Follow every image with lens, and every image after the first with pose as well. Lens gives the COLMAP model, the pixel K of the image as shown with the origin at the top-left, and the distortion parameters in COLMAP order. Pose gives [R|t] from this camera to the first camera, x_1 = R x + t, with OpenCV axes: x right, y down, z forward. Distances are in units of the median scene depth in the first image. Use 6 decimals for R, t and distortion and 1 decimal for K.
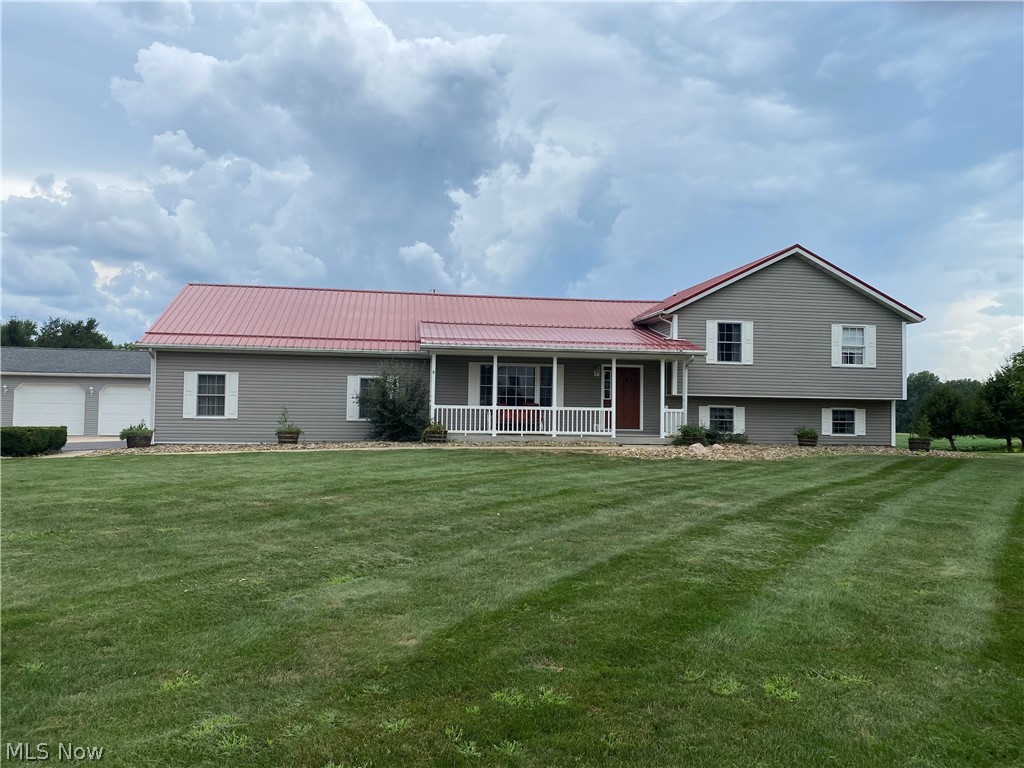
lens RADIAL K [[782.5, 0, 490.5], [0, 782.5, 346.2], [0, 0, 1]] dist [0.040299, -0.013290]
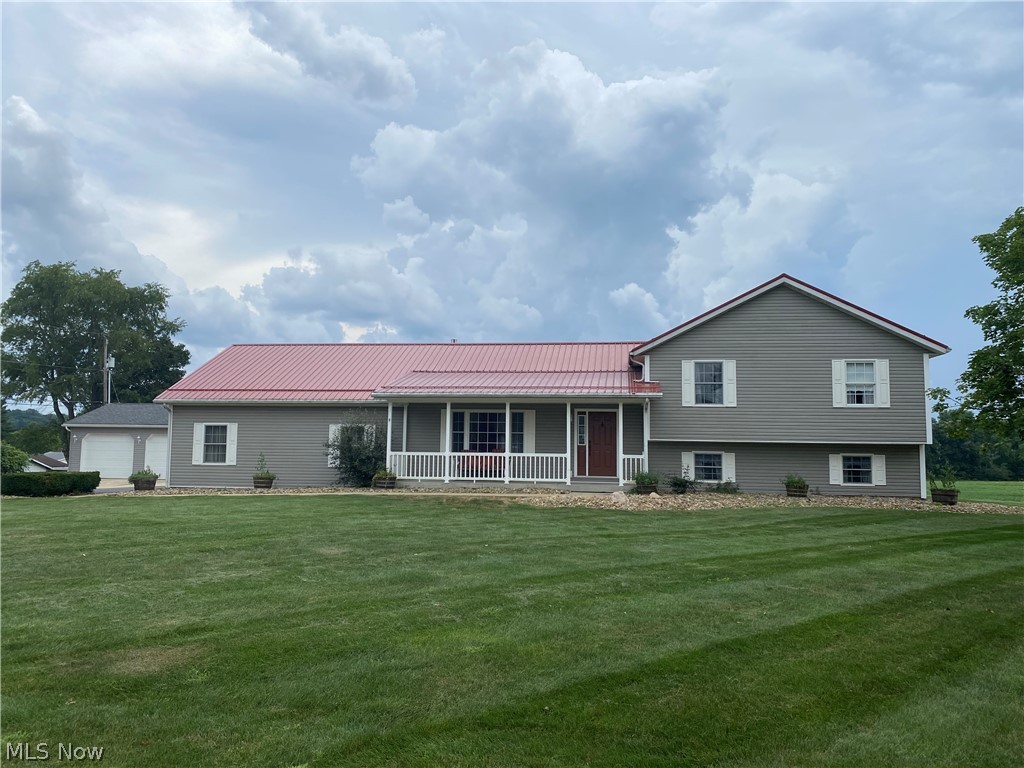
lens RADIAL K [[782.5, 0, 495.3], [0, 782.5, 371.4], [0, 0, 1]] dist [0.040299, -0.013290]
pose [[0.958934, -0.031954, -0.281824, 0.315860], [0.024550, 0.999255, -0.029764, 0.002451], [0.282565, 0.021623, 0.959004, 0.036644]]
